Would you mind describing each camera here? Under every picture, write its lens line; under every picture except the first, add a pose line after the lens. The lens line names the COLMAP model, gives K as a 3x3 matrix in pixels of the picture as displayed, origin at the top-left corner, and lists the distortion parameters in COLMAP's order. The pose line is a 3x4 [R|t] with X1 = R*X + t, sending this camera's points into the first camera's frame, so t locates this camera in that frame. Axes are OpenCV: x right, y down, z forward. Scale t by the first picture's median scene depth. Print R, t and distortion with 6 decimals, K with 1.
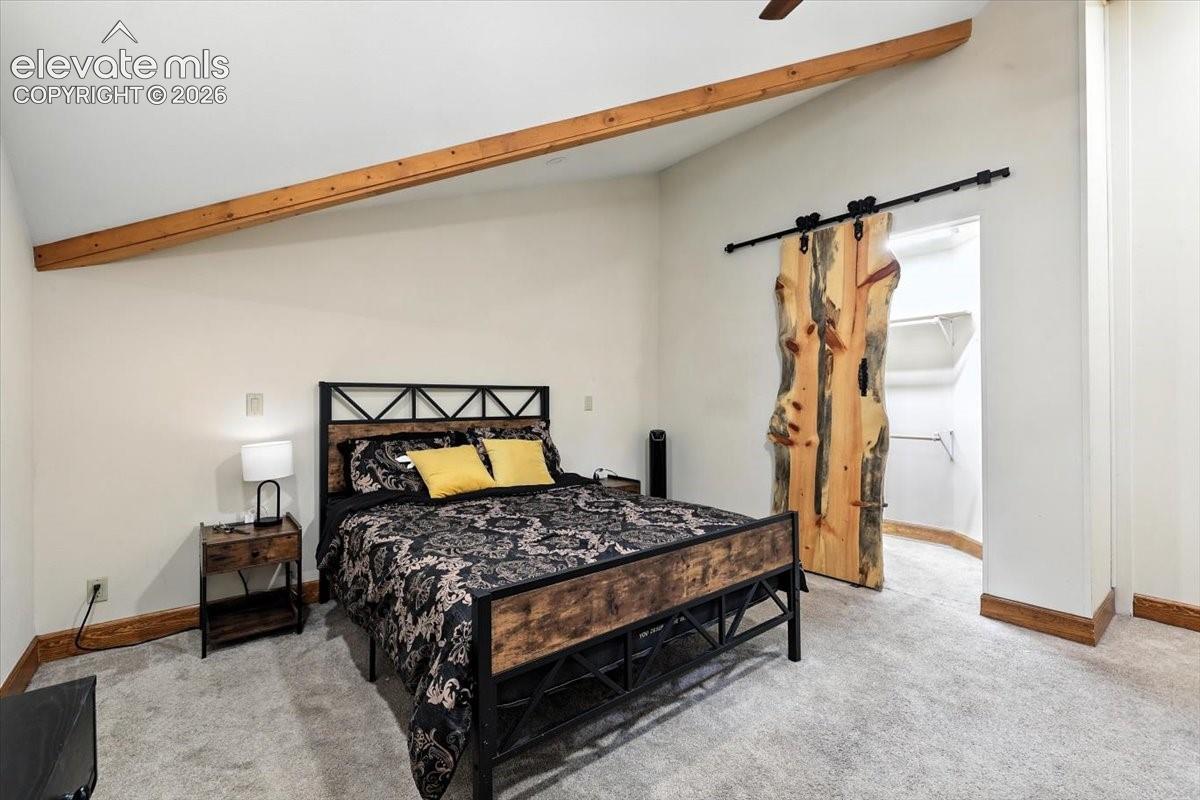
lens RADIAL K [[530.7, 0, 599.0], [0, 530.7, 392.9], [0, 0, 1]] dist [-0.000982, 0.000224]
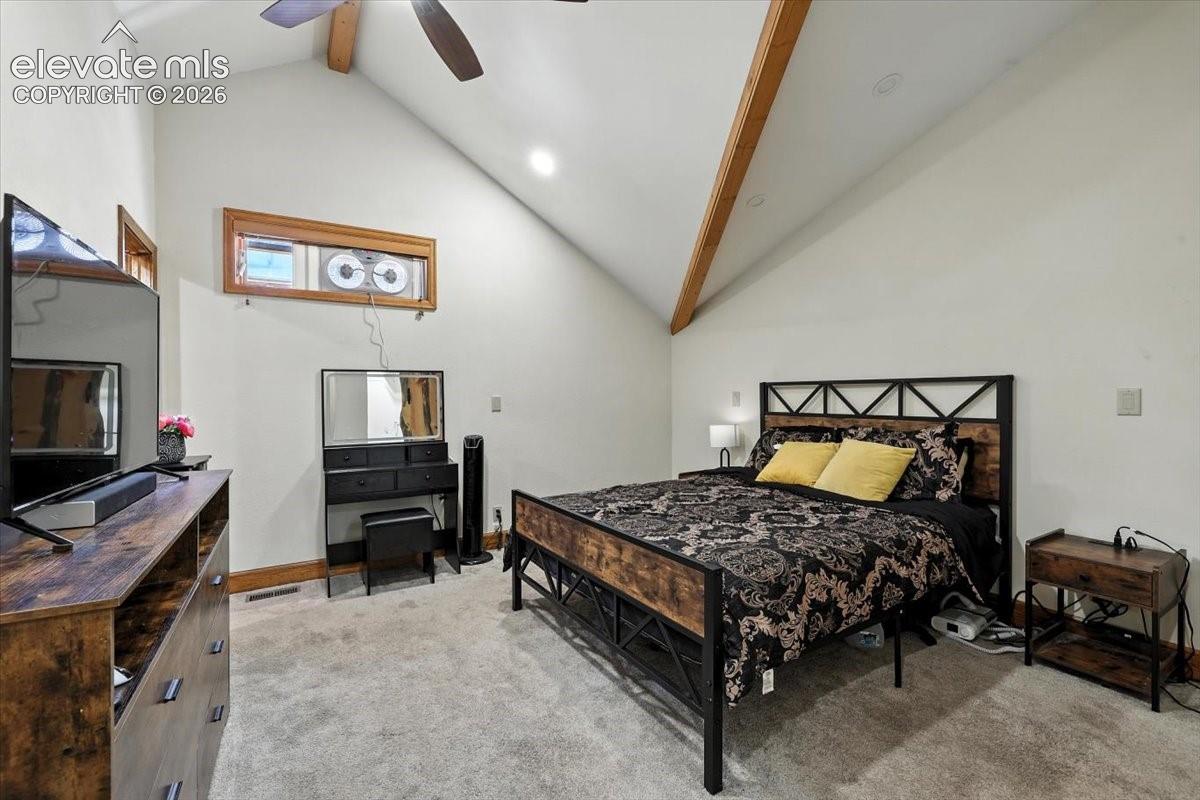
lens RADIAL K [[515.7, 0, 593.5], [0, 515.7, 394.0], [0, 0, 1]] dist [-0.000545, 0.000366]
pose [[-0.155520, -0.002377, -0.987830, 0.801837], [0.016583, 0.999850, -0.005016, 0.006899], [0.987694, -0.017161, -0.155457, 0.748255]]
